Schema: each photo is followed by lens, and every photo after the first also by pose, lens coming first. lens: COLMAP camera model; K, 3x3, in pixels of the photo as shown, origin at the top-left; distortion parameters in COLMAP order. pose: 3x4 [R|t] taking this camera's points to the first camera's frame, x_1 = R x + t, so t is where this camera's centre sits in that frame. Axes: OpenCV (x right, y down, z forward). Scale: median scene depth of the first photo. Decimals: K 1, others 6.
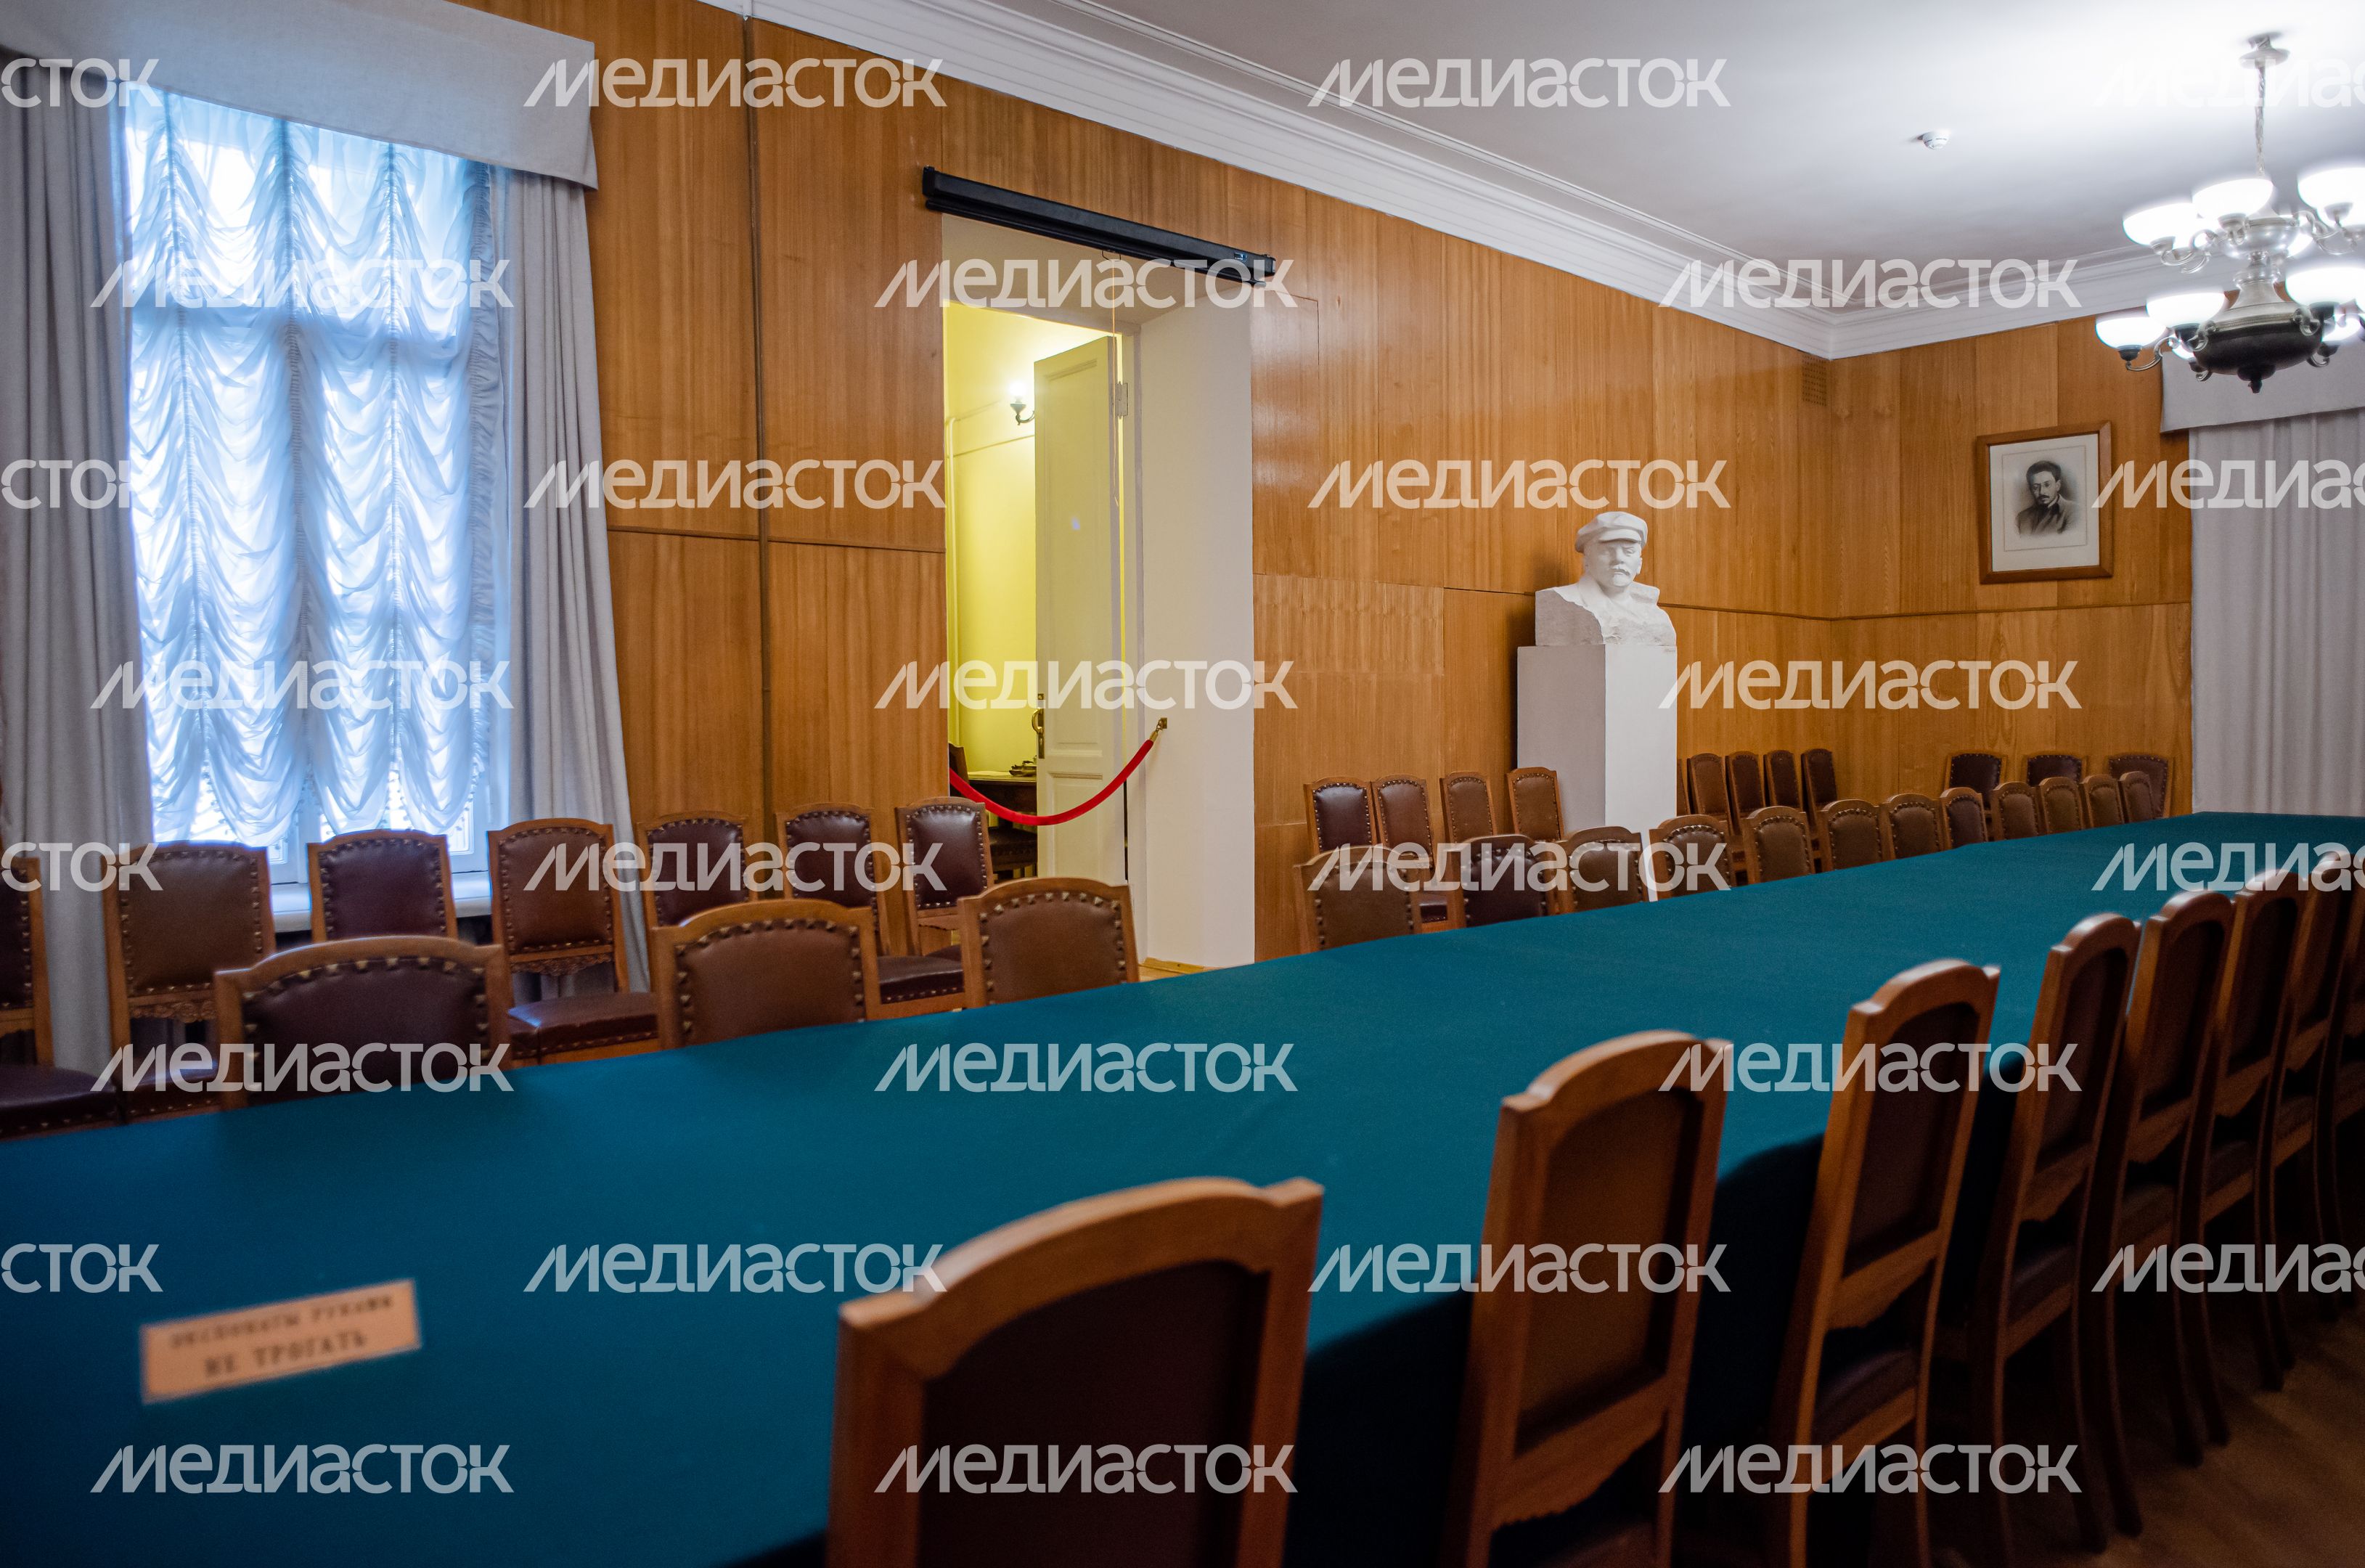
lens RADIAL K [[1655.3, 0, 1085.4], [0, 1655.3, 785.7], [0, 0, 1]] dist [-0.087409, 0.060416]
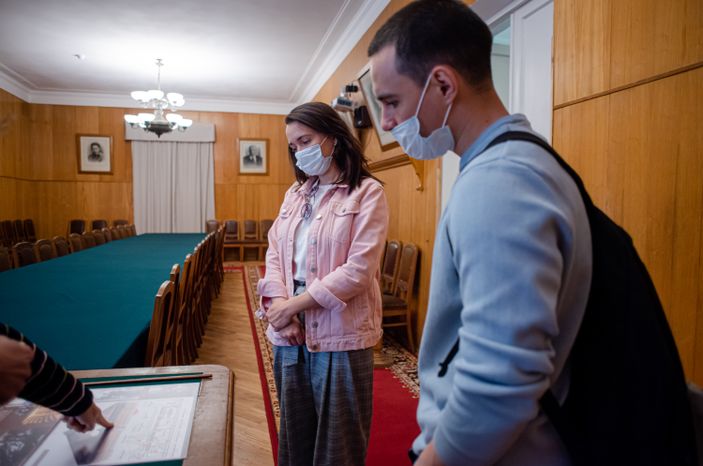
lens RADIAL K [[514.0, 0, 351.5], [0, 514.0, 233.0], [0, 0, 1]] dist [0.006590, 0.009446]
pose [[0.472719, -0.030806, 0.880675, -0.203700], [0.027325, 0.999421, 0.020292, 0.002699], [-0.880790, 0.014472, 0.473287, -0.102854]]
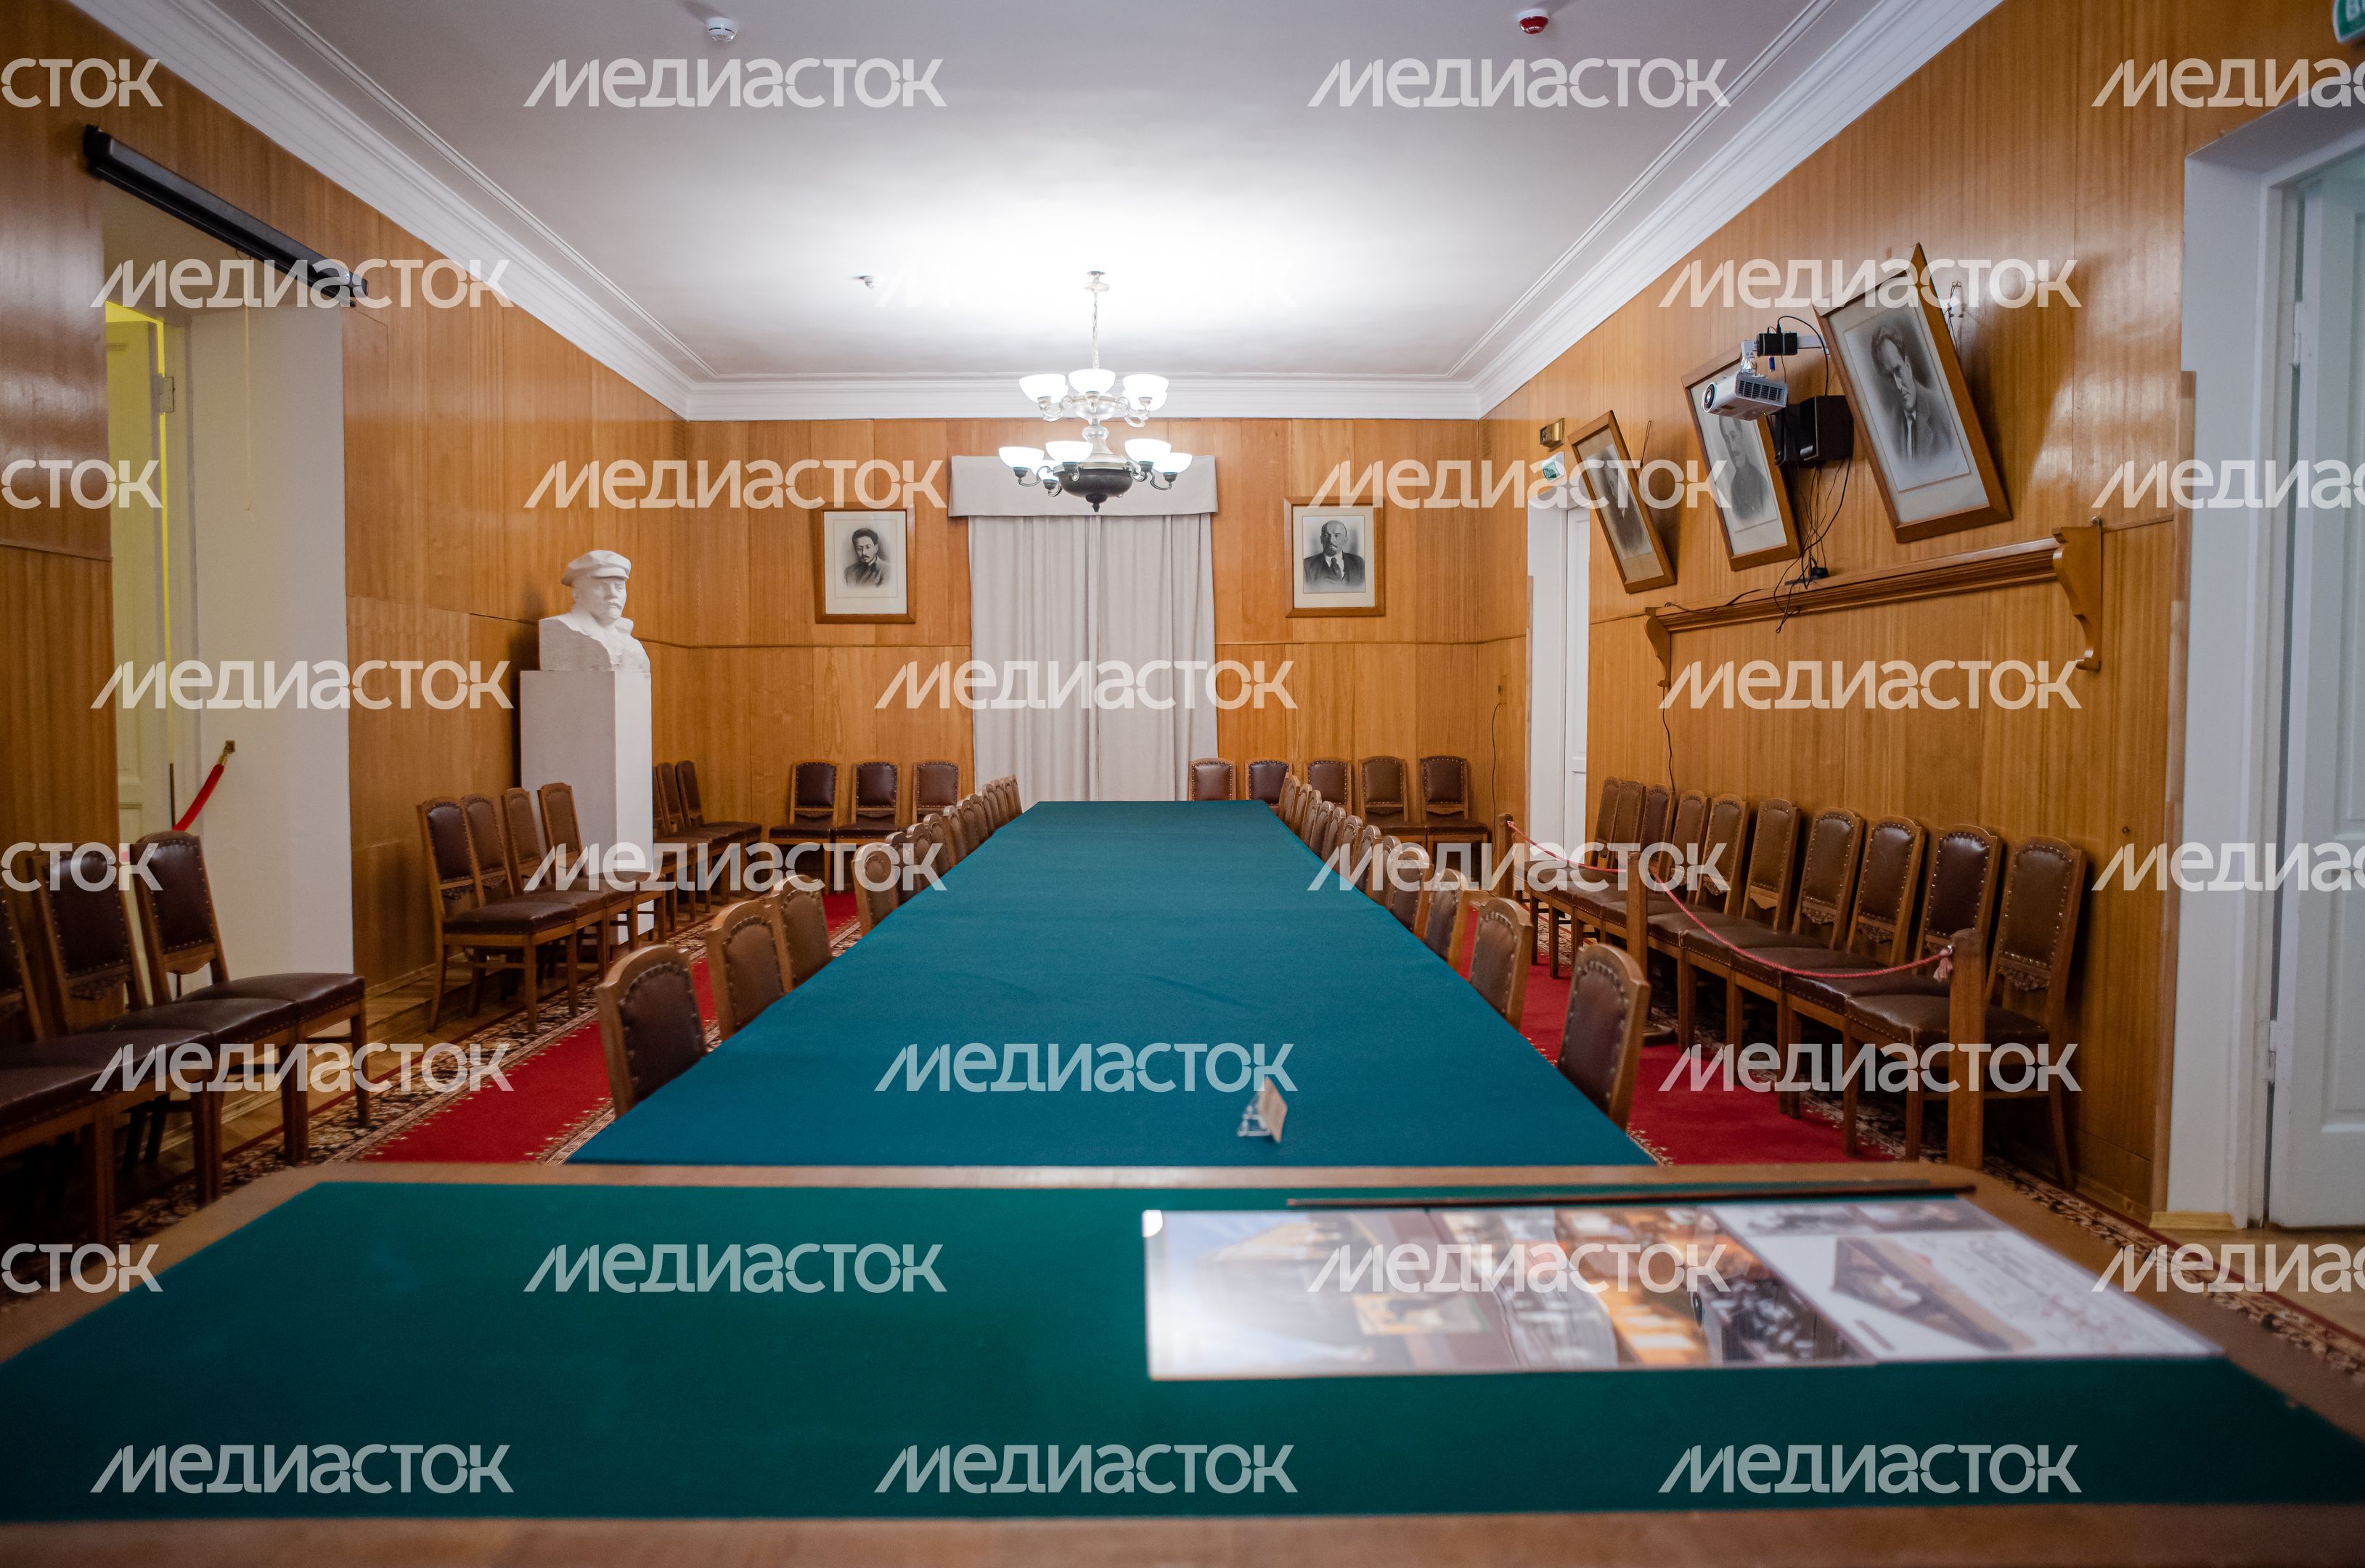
lens RADIAL K [[1736.7, 0, 1182.5], [0, 1736.7, 784.0], [0, 0, 1]] dist [-0.033510, 0.009223]
pose [[0.625876, -0.026095, 0.779486, -0.324837], [0.032373, 0.999448, 0.007466, -0.005217], [-0.779251, 0.020561, 0.626375, -0.031260]]
